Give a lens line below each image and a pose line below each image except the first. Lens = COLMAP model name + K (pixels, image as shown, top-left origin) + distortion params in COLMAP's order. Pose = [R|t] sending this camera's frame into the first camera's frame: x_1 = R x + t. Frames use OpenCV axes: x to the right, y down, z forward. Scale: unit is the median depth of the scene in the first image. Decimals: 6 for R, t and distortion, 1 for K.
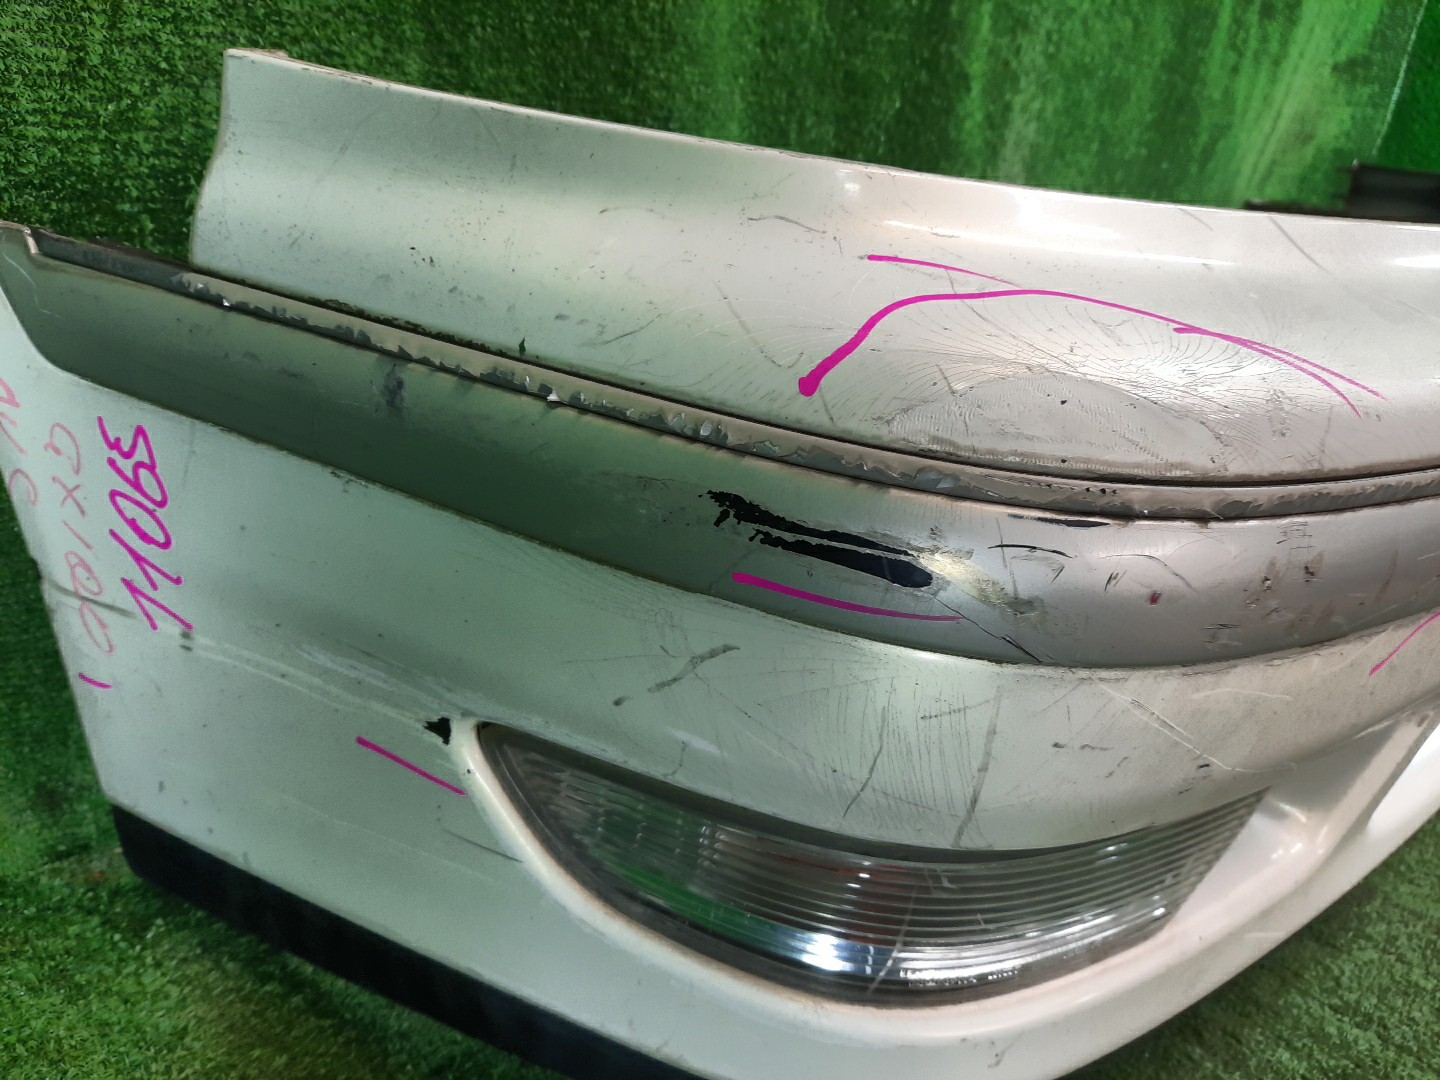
lens RADIAL K [[1080.0, 0, 720.0], [0, 1080.0, 540.0], [0, 0, 1]] dist [0.003815, -0.010277]
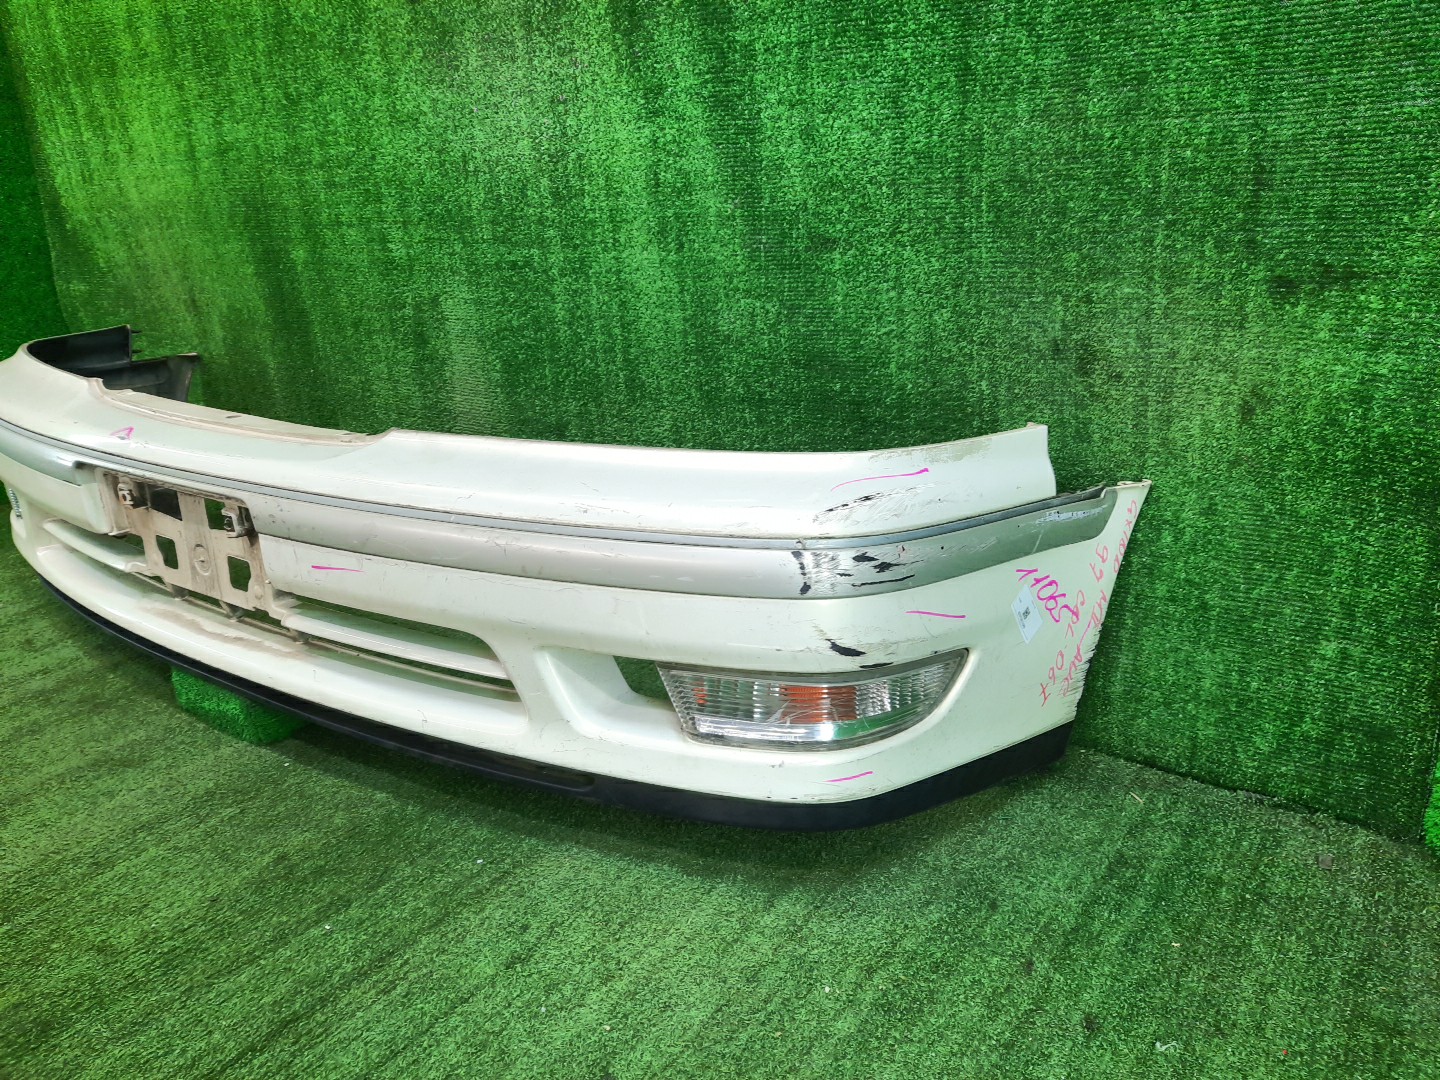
lens RADIAL K [[1058.4, 0, 720.0], [0, 1058.4, 540.0], [0, 0, 1]] dist [0.024148, -0.006650]
pose [[0.096691, 0.181582, -0.978611, 5.248104], [-0.383796, 0.913982, 0.131670, -1.275404], [0.918342, 0.362855, 0.158065, 3.190684]]
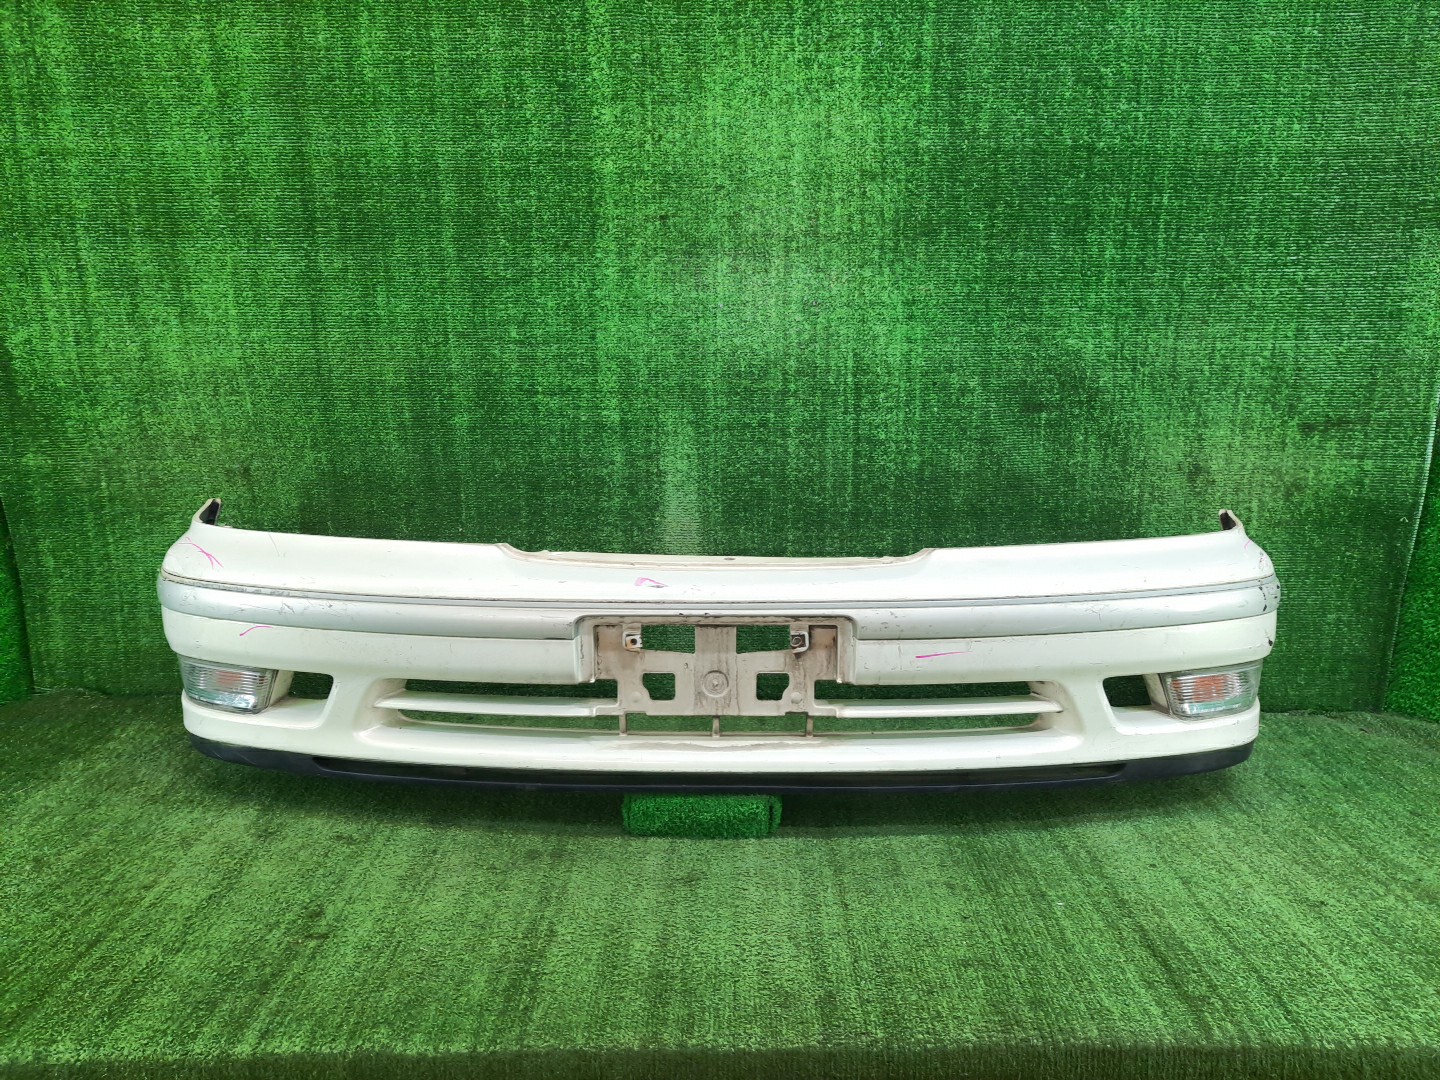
lens RADIAL K [[1043.3, 0, 720.0], [0, 1043.3, 540.0], [0, 0, 1]] dist [0.039503, -0.002653]
pose [[0.642308, 0.024243, -0.766063, 4.727067], [-0.245547, 0.953327, -0.175710, 0.026259], [0.726049, 0.300965, 0.618282, -0.286118]]
